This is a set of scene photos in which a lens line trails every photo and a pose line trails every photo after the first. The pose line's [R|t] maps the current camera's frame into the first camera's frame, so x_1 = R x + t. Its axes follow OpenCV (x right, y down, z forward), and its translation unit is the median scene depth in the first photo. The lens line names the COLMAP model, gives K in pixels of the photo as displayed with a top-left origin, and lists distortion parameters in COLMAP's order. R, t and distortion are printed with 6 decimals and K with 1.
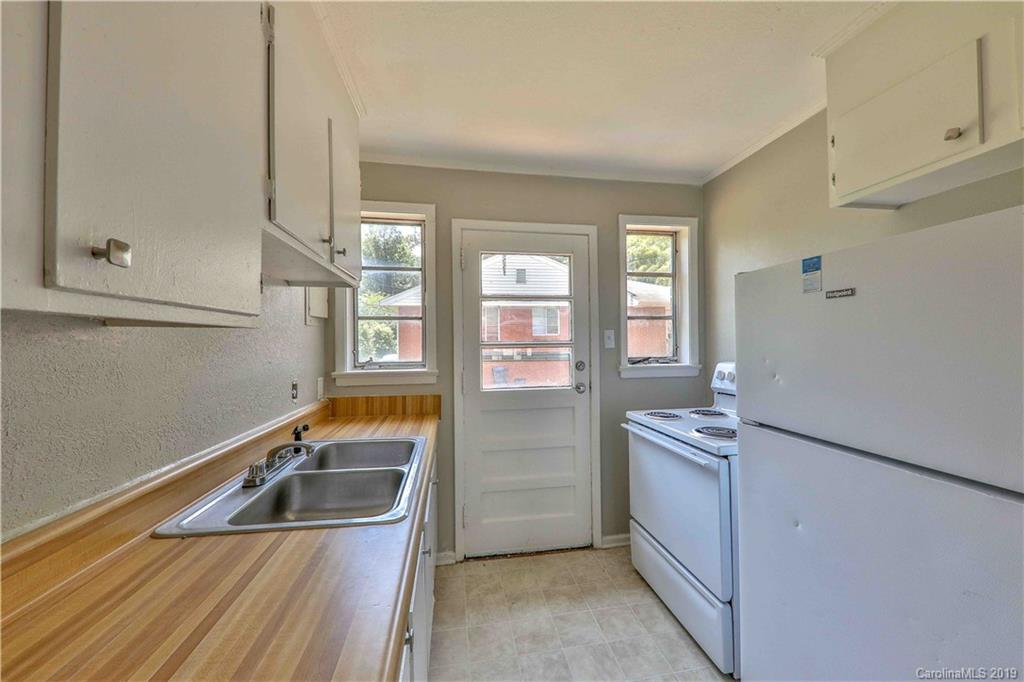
lens RADIAL K [[388.8, 0, 534.7], [0, 388.8, 341.4], [0, 0, 1]] dist [0.012776, -0.000362]
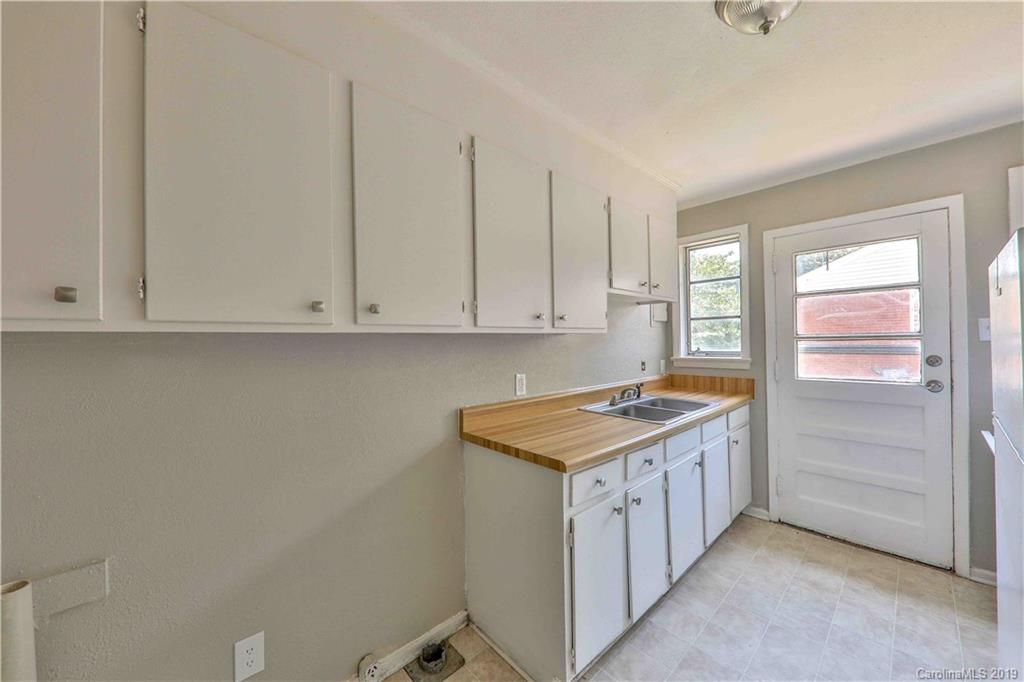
lens RADIAL K [[369.3, 0, 512.0], [0, 369.3, 341.0], [0, 0, 1]] dist [-0.010484, -0.000357]
pose [[0.542383, 0.000049, -0.840132, 0.313382], [0.016651, 0.999803, 0.010808, -0.006923], [0.839967, -0.019851, 0.542275, -0.257419]]
